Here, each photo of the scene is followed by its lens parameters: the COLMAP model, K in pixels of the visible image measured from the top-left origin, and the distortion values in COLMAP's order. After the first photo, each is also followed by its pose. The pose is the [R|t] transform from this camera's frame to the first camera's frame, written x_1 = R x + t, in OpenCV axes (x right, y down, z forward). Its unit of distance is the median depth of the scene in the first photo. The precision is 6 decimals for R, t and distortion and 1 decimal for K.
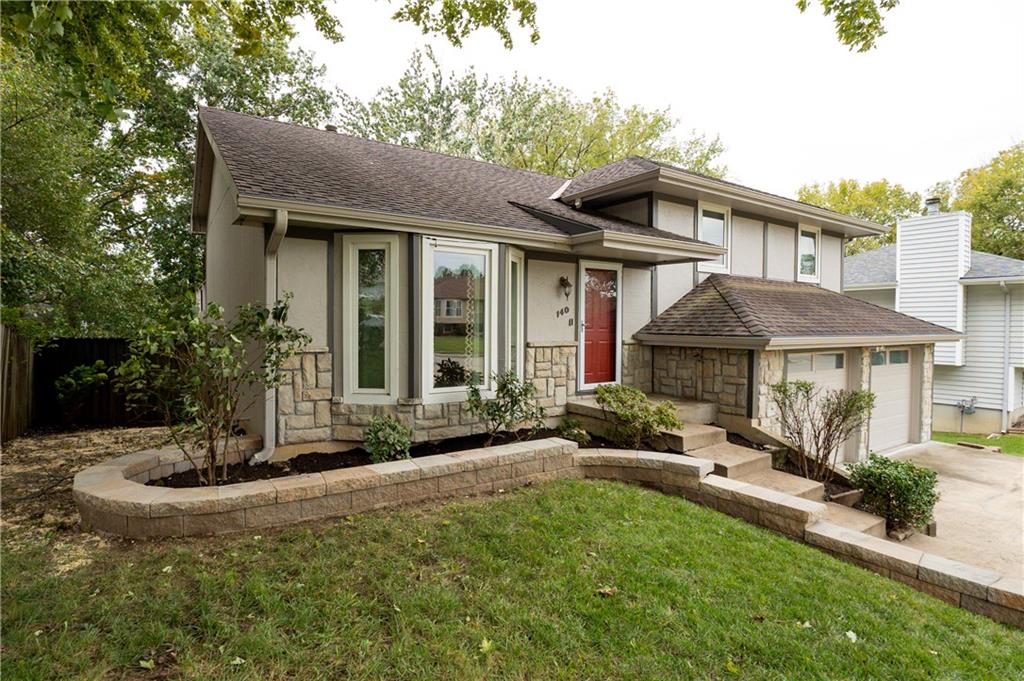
lens RADIAL K [[498.8, 0, 473.4], [0, 498.8, 341.1], [0, 0, 1]] dist [-0.013187, -0.000789]
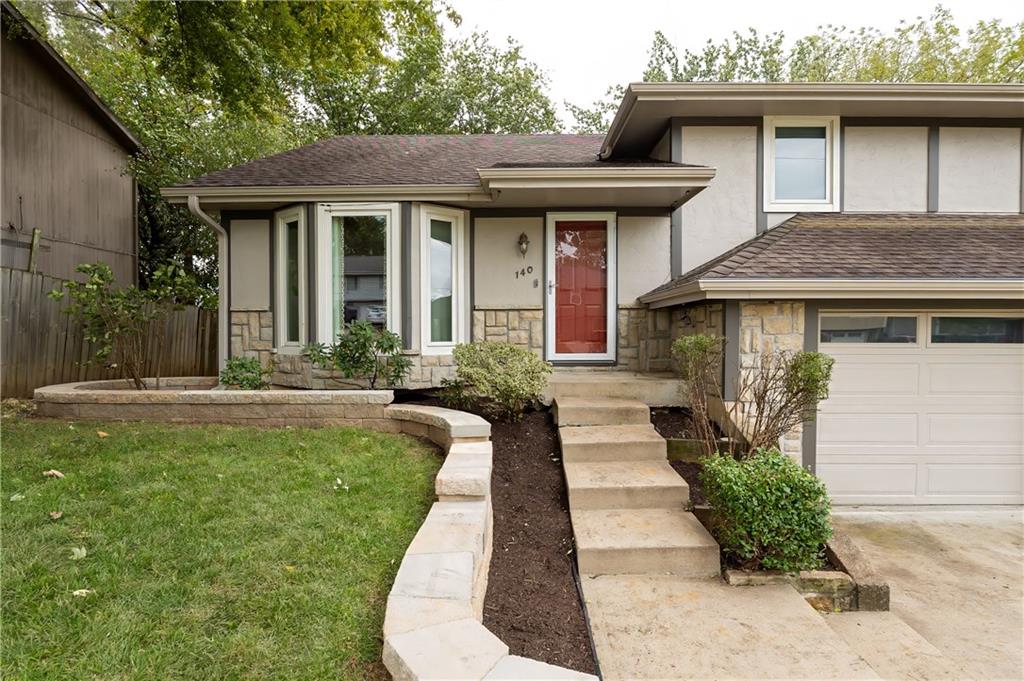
lens RADIAL K [[498.8, 0, 518.6], [0, 498.8, 338.1], [0, 0, 1]] dist [-0.013187, -0.000789]
pose [[0.845493, -0.003882, -0.533973, 0.641710], [-0.012033, 0.999581, -0.026321, 0.083682], [0.533851, 0.028680, 0.845092, 0.229487]]
